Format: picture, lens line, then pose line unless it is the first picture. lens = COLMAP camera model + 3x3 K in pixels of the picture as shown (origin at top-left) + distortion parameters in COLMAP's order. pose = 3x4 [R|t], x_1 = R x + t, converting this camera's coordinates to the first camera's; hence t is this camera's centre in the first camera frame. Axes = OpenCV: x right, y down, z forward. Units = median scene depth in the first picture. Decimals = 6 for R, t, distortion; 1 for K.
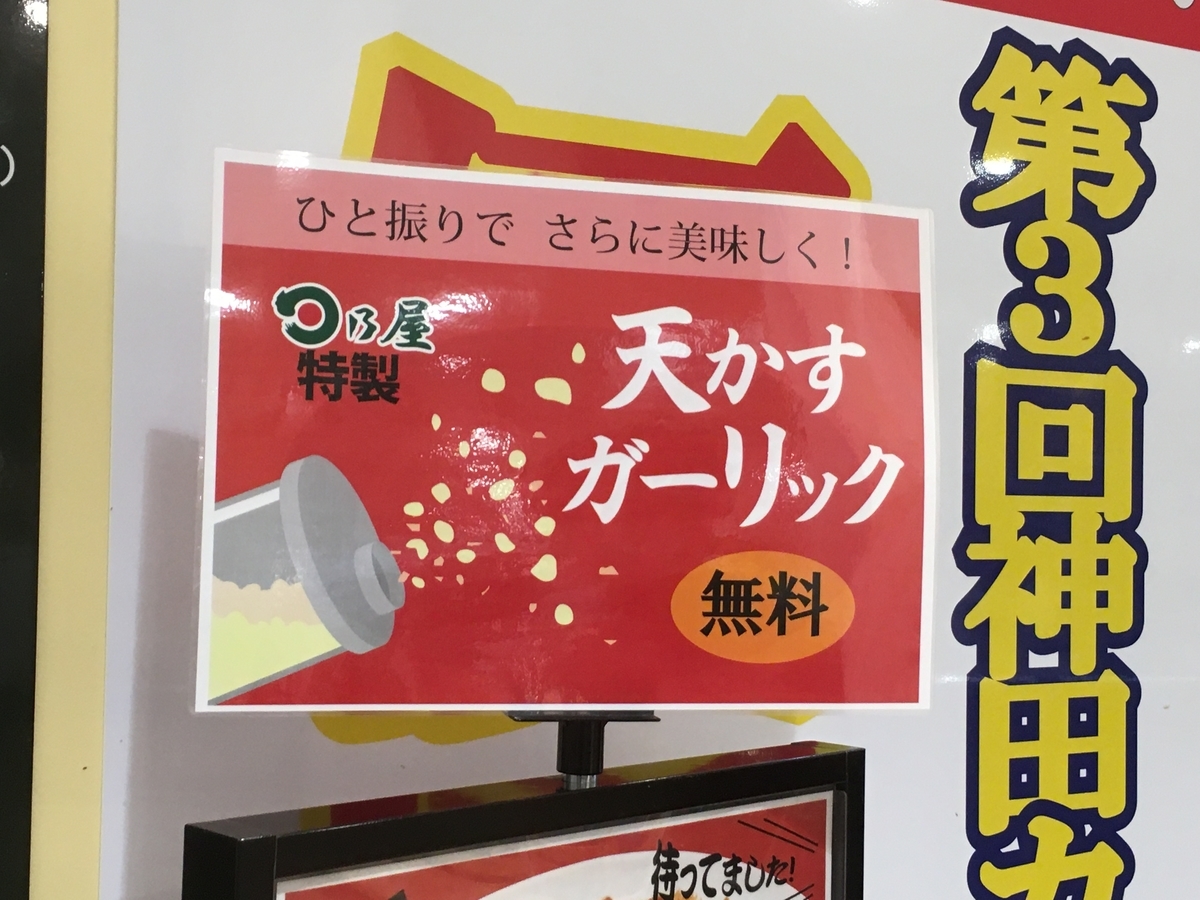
lens RADIAL K [[1716.1, 0, 599.7], [0, 1716.1, 454.9], [0, 0, 1]] dist [0.031662, 0.000000]
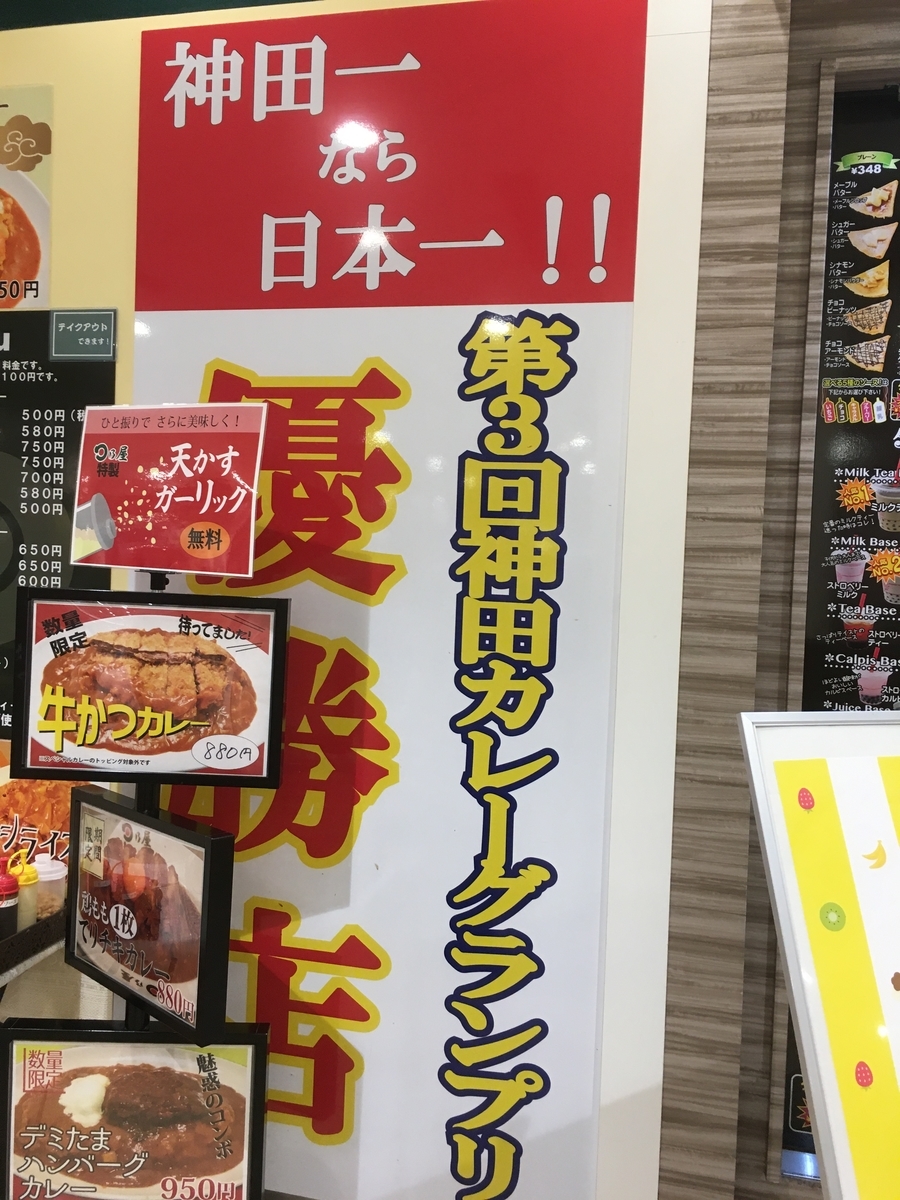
lens RADIAL K [[1022.9, 0, 450.0], [0, 1022.9, 593.8], [0, 0, 1]] dist [0.034071, 0.003983]
pose [[0.731071, 0.031102, -0.681592, 1.136142], [-0.014835, 0.999449, 0.029695, 0.084545], [0.682140, -0.011598, 0.731130, -0.023868]]
